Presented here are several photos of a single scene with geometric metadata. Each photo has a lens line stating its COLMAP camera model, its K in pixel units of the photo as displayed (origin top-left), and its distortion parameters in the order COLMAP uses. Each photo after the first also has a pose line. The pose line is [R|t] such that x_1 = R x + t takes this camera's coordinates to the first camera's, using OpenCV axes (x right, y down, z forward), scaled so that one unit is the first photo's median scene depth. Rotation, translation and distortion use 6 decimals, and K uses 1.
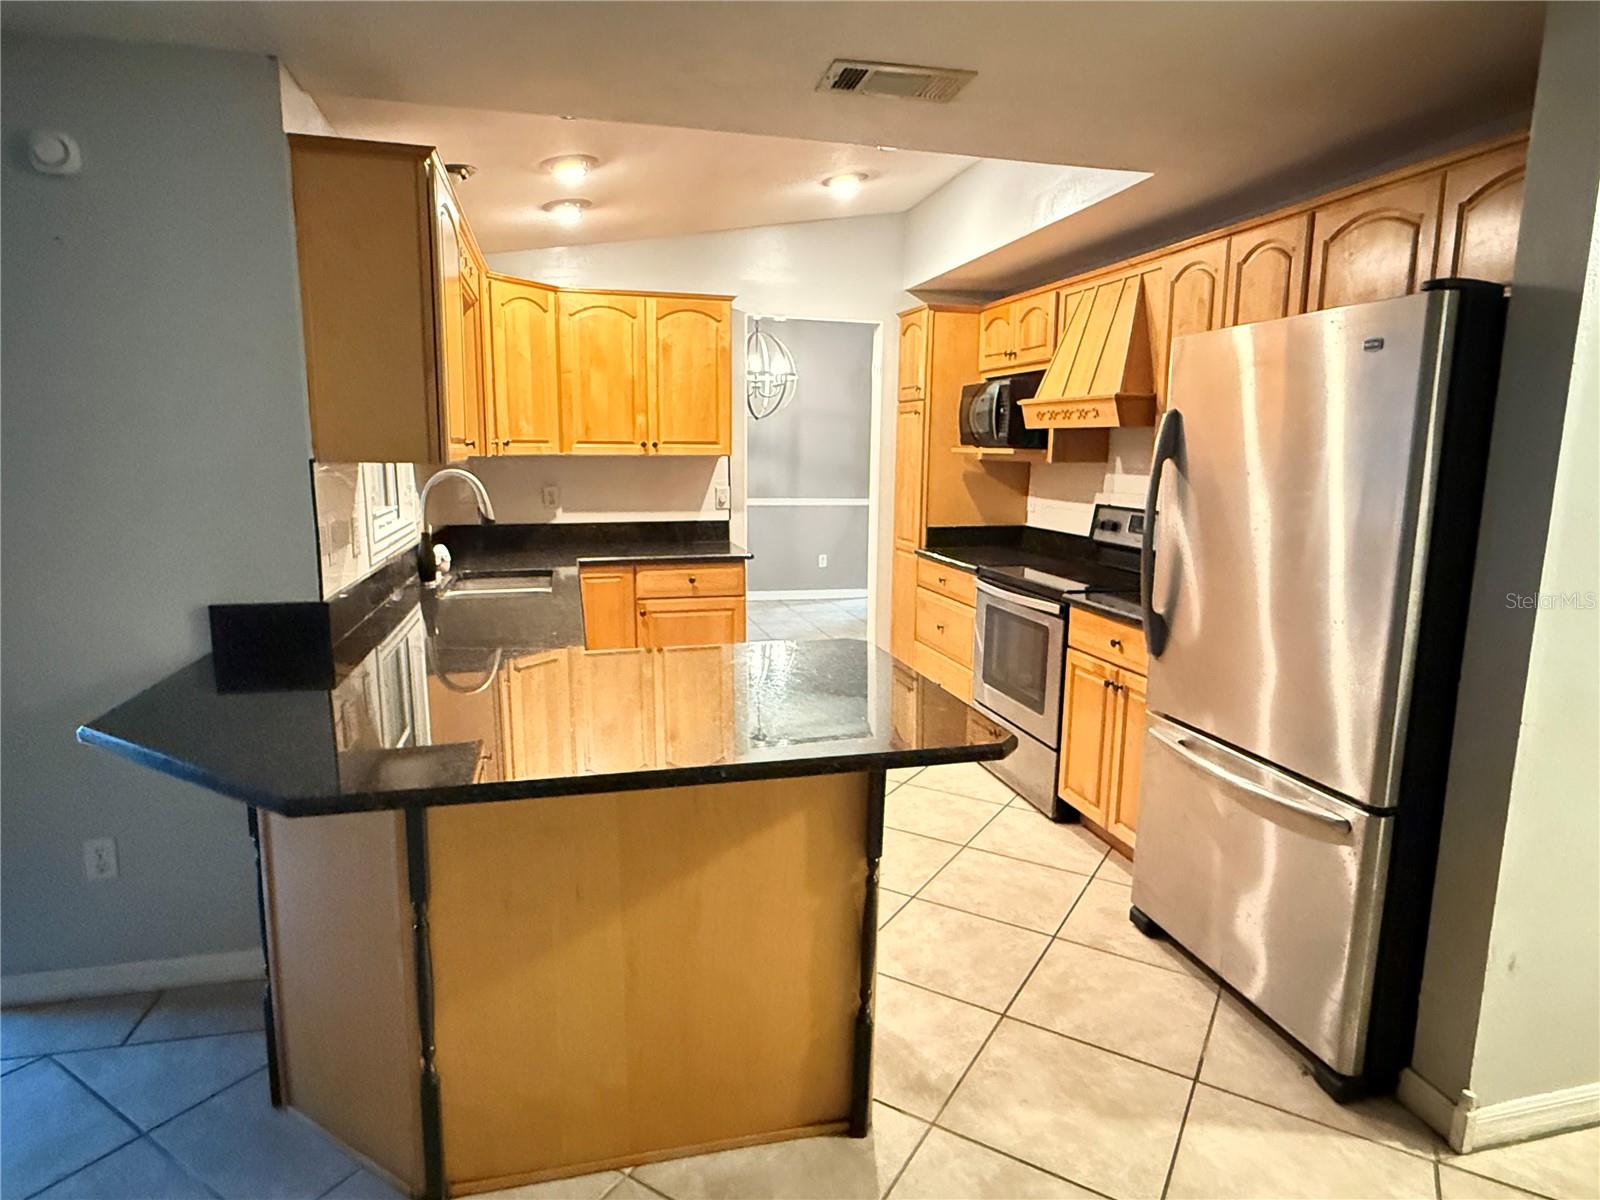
lens RADIAL K [[926.0, 0, 802.0], [0, 926.0, 597.8], [0, 0, 1]] dist [-0.003399, -0.002213]
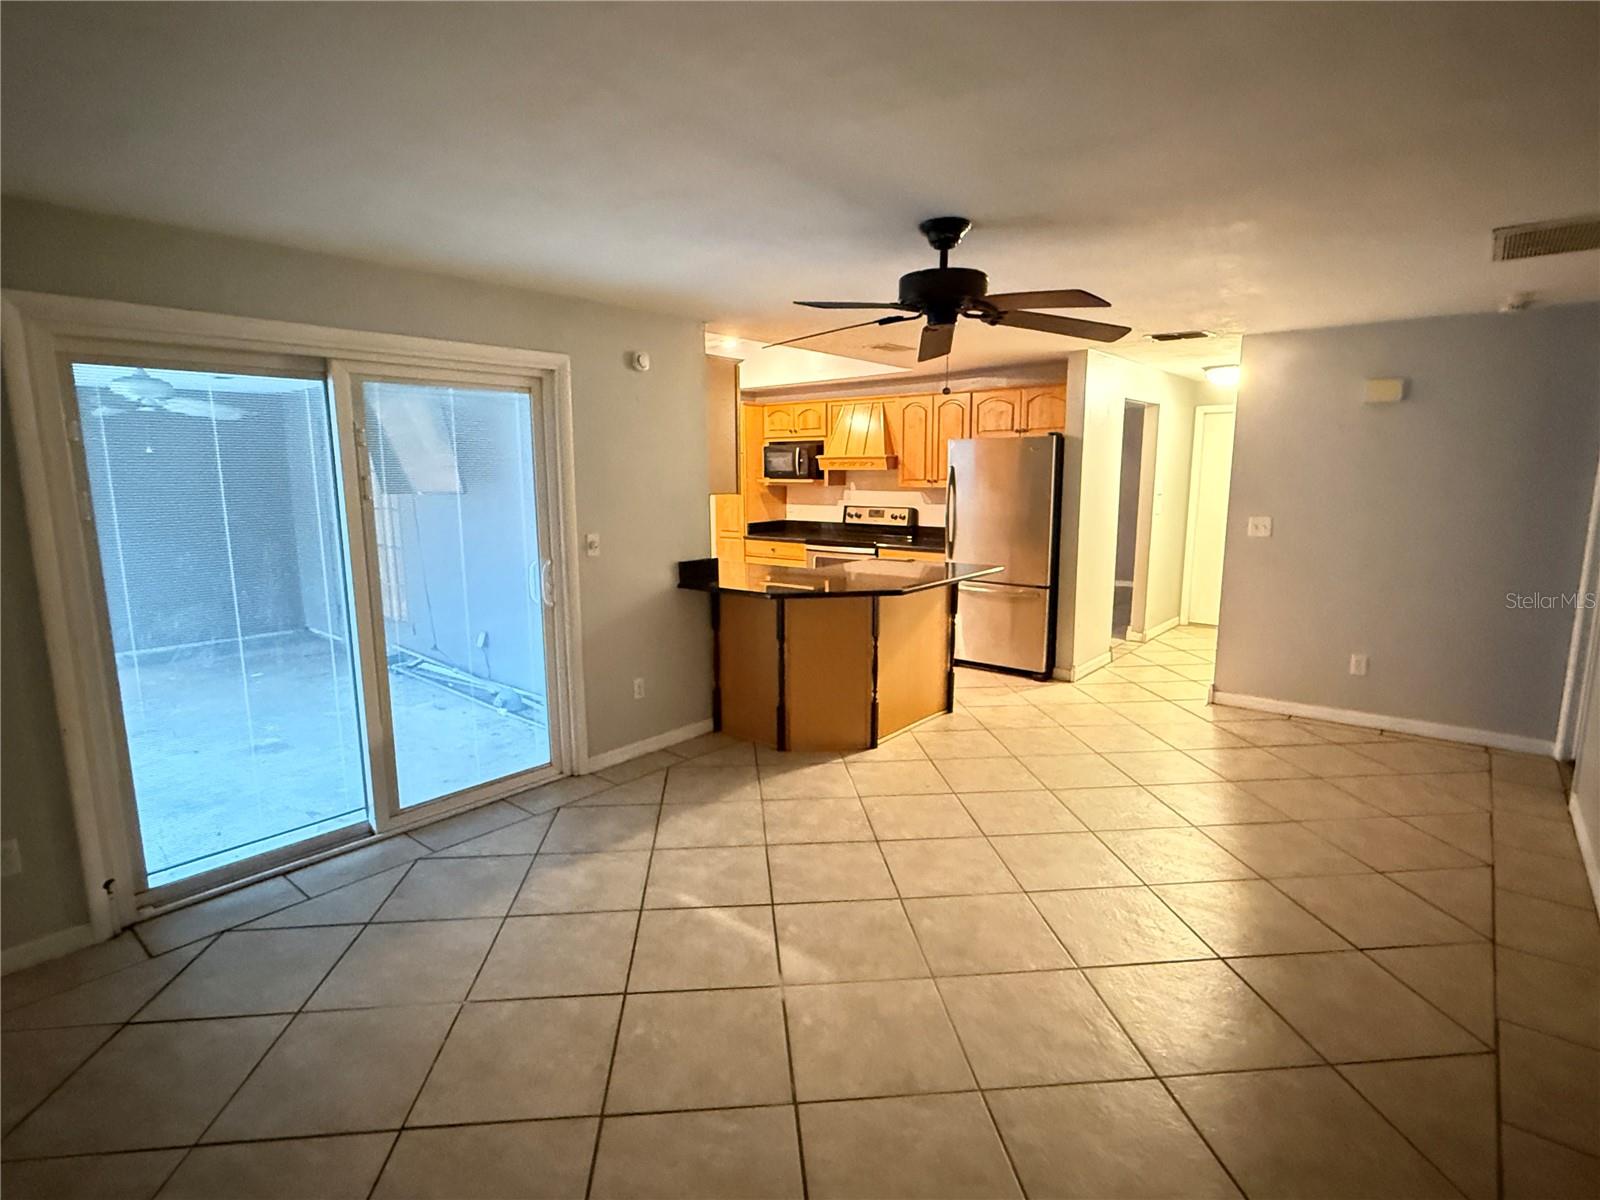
lens RADIAL K [[788.8, 0, 806.9], [0, 788.8, 606.2], [0, 0, 1]] dist [-0.004775, -0.000476]
pose [[0.797551, -0.117245, 0.591748, -0.812829], [0.111395, 0.992685, 0.046547, 0.030450], [-0.592877, 0.028794, 0.804778, -0.359729]]
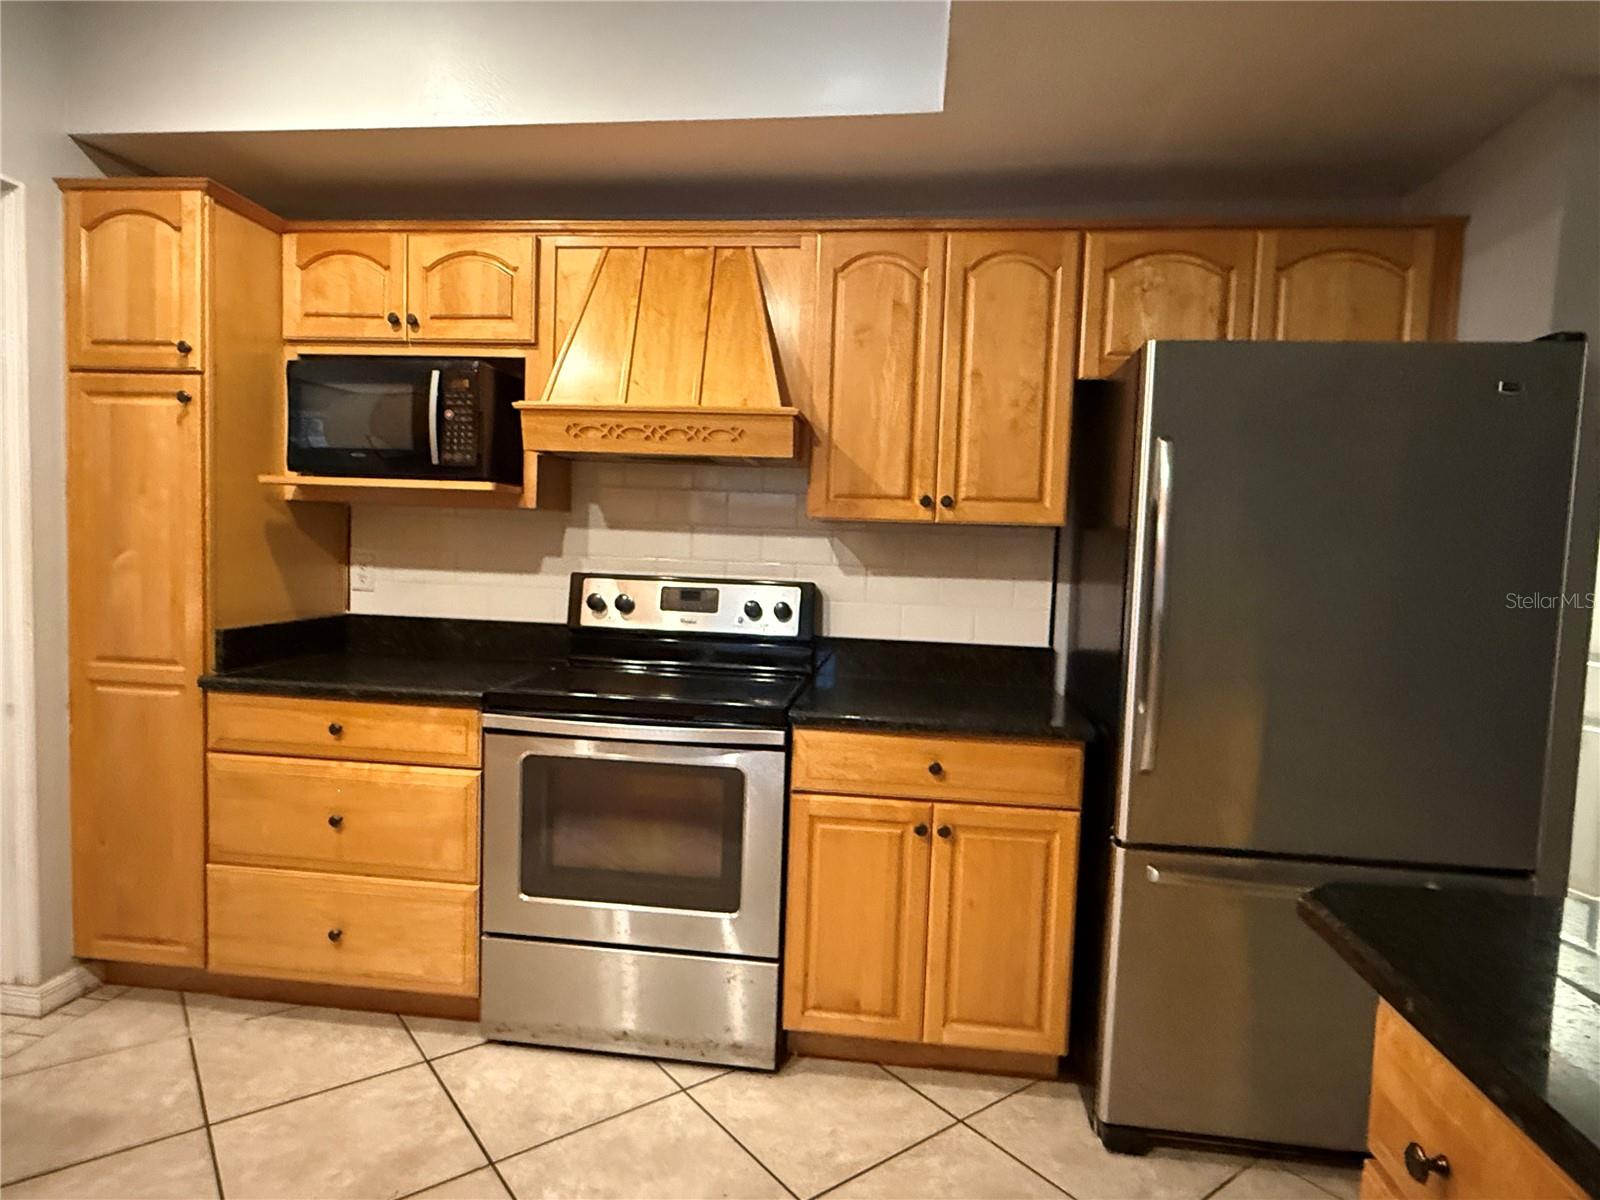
lens RADIAL K [[926.0, 0, 800.0], [0, 926.0, 596.7], [0, 0, 1]] dist [-0.003399, -0.002213]
pose [[0.356562, -0.052885, 0.932774, -0.244642], [0.119294, 0.992801, 0.010687, -0.071201], [-0.926624, 0.107464, 0.360304, 0.606385]]
